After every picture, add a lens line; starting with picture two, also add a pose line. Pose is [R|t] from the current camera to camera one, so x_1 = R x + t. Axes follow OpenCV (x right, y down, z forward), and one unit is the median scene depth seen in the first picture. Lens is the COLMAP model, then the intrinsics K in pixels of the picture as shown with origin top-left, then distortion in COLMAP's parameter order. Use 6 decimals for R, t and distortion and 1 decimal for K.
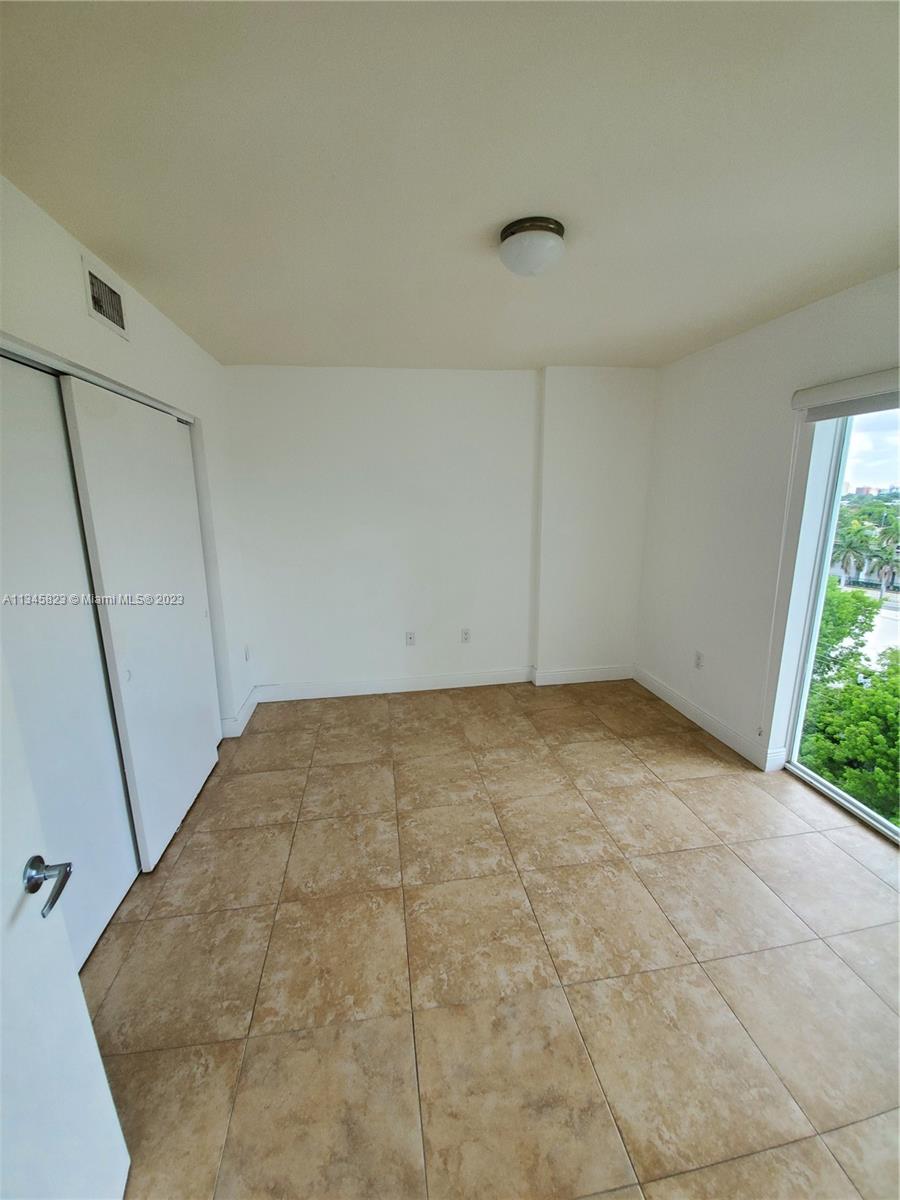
lens RADIAL K [[475.1, 0, 446.1], [0, 475.1, 599.4], [0, 0, 1]] dist [0.013478, -0.017998]
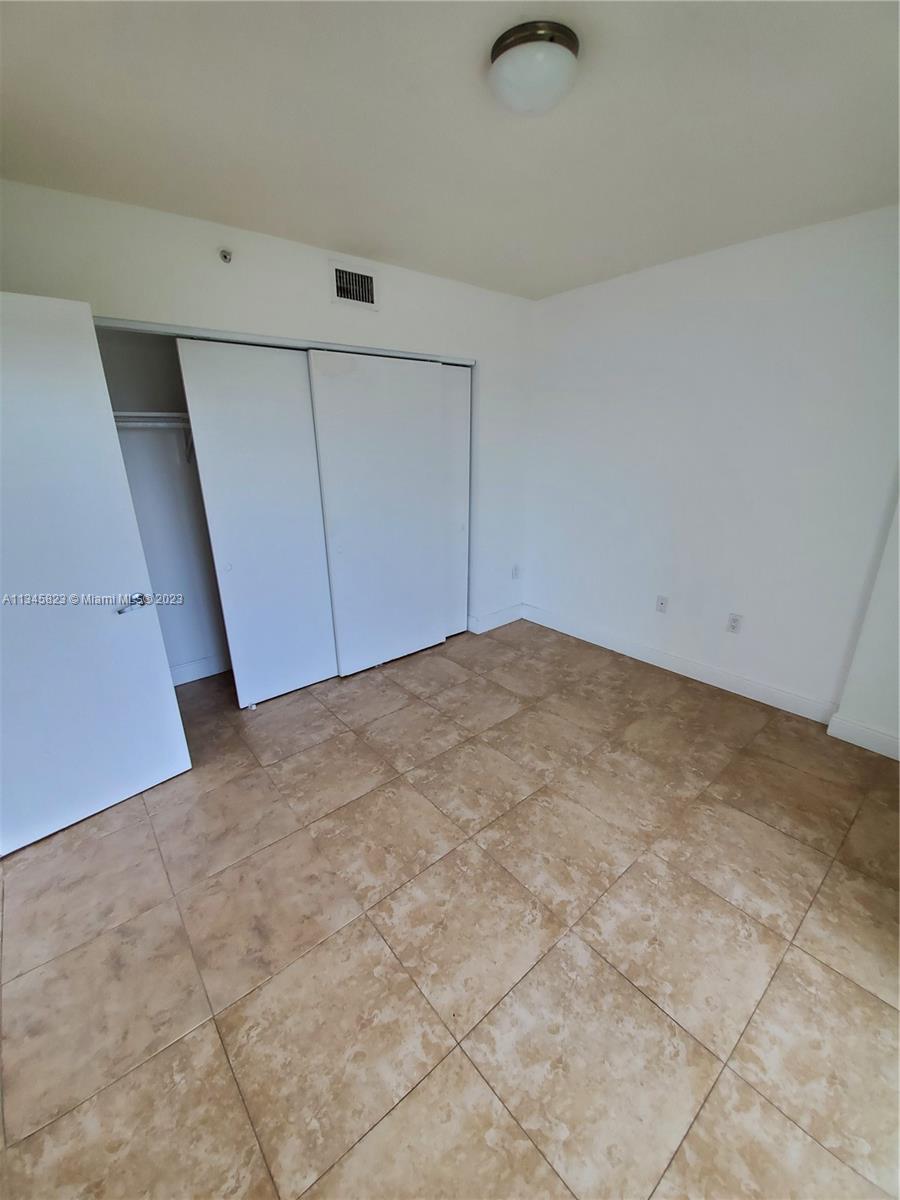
lens RADIAL K [[475.1, 0, 446.1], [0, 475.1, 599.4], [0, 0, 1]] dist [0.013478, -0.017998]
pose [[0.511656, 0.281721, -0.811691, 0.722649], [-0.174101, 0.959112, 0.223142, -0.080604], [0.841366, 0.027145, 0.539784, 0.412936]]
